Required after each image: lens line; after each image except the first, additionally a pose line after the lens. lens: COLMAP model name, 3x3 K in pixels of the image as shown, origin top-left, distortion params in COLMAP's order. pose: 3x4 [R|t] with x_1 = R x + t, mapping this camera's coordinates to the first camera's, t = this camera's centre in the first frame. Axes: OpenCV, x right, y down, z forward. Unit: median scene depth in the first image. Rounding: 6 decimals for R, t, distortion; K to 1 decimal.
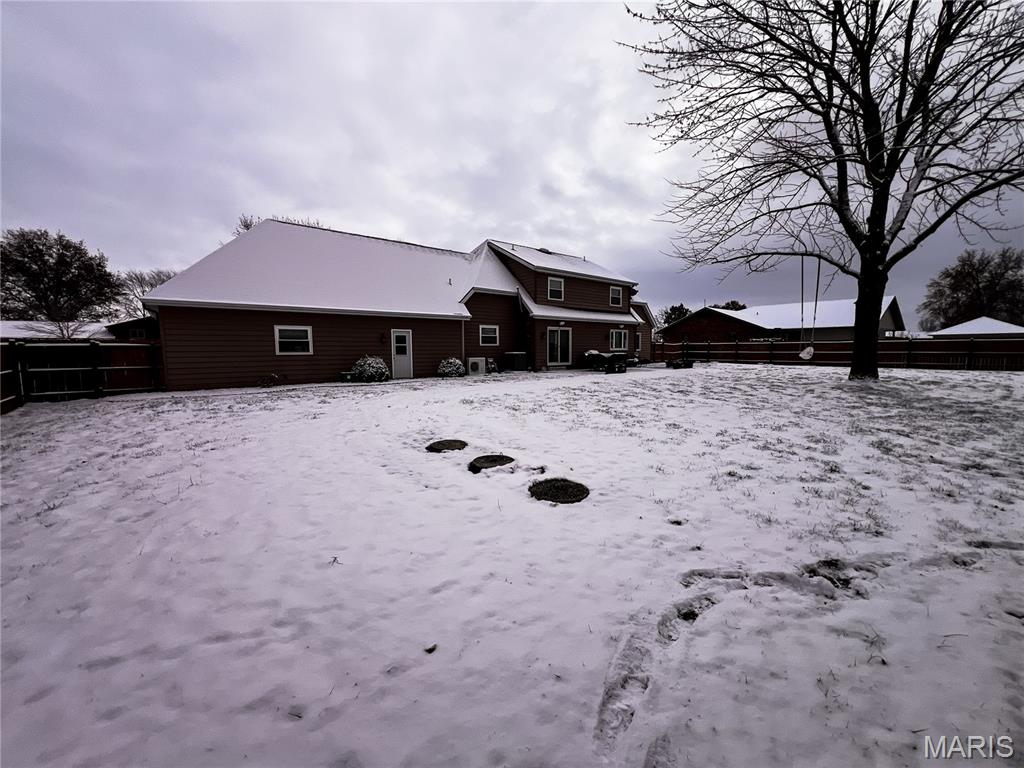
lens RADIAL K [[409.0, 0, 513.5], [0, 409.0, 384.5], [0, 0, 1]] dist [0.000656, -0.000740]
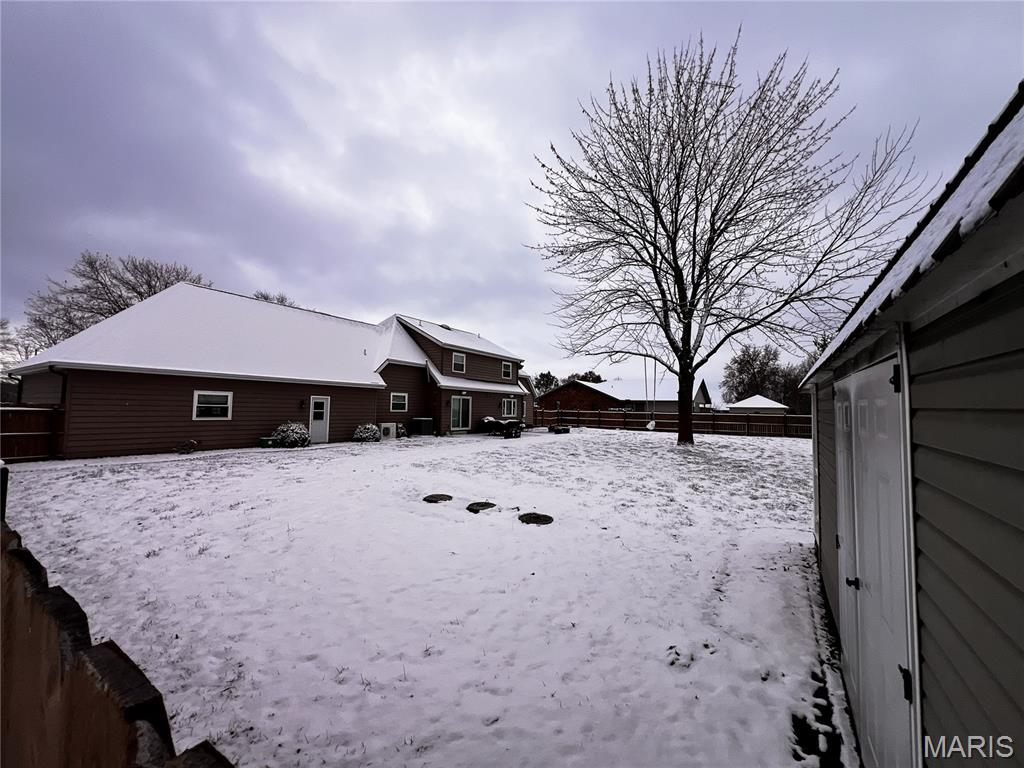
lens RADIAL K [[409.0, 0, 513.9], [0, 409.0, 383.5], [0, 0, 1]] dist [0.000656, -0.000740]
pose [[0.953426, 0.041647, 0.298740, -0.124039], [0.002992, 0.989067, -0.147435, -0.010876], [-0.301614, 0.141462, 0.942877, -0.158299]]
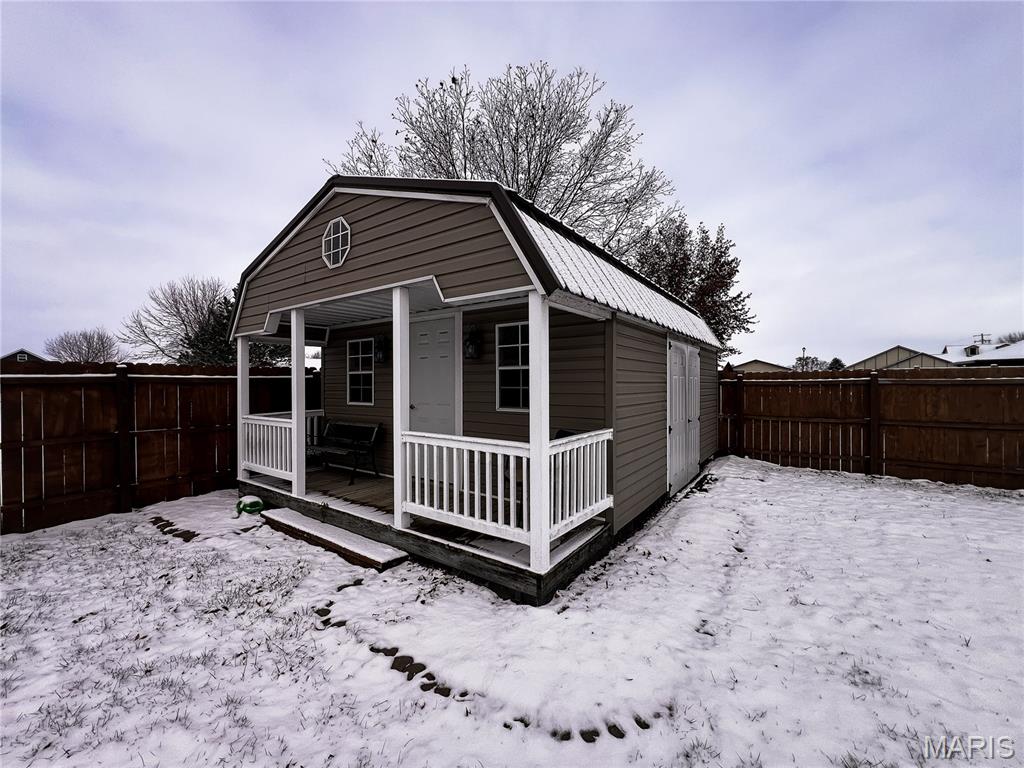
lens RADIAL K [[409.0, 0, 513.5], [0, 409.0, 381.5], [0, 0, 1]] dist [0.000656, -0.000740]
pose [[-0.965888, 0.014943, -0.258527, 0.265261], [-0.010304, 0.995326, 0.096024, -0.034024], [0.258754, 0.095412, -0.961220, 0.246738]]
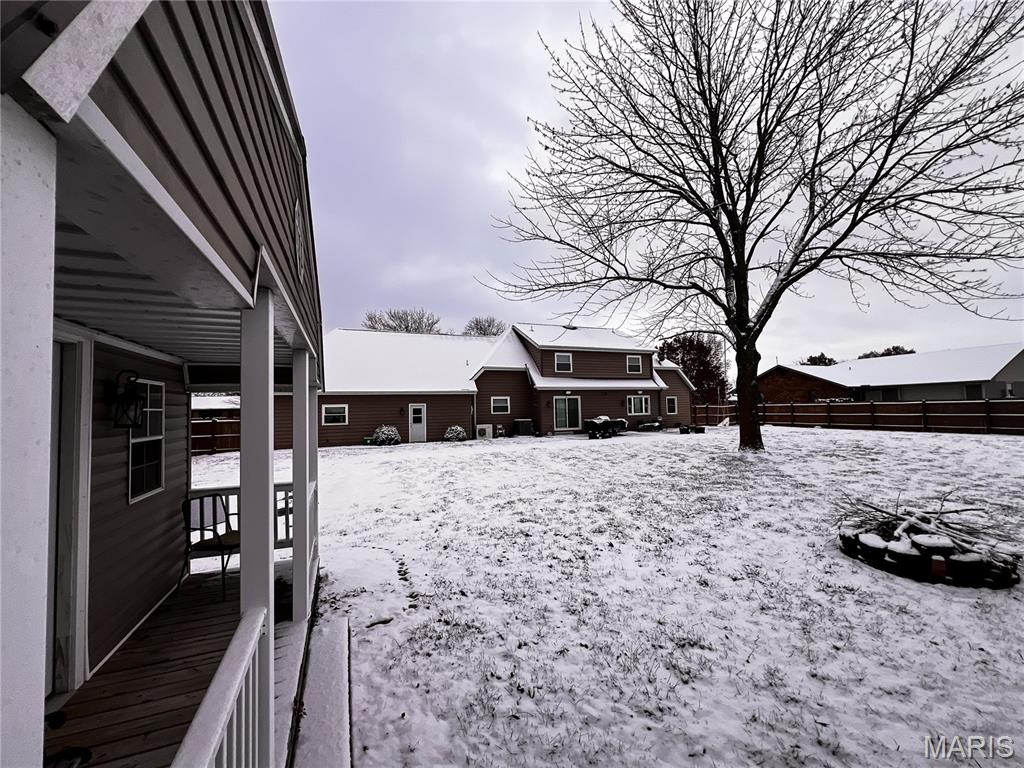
lens RADIAL K [[409.0, 0, 512.8], [0, 409.0, 385.6], [0, 0, 1]] dist [0.000656, -0.000740]
pose [[0.954104, -0.031343, -0.297830, 0.426054], [-0.010446, 0.990420, -0.137694, -0.018296], [0.299292, 0.134485, 0.944636, -0.143073]]
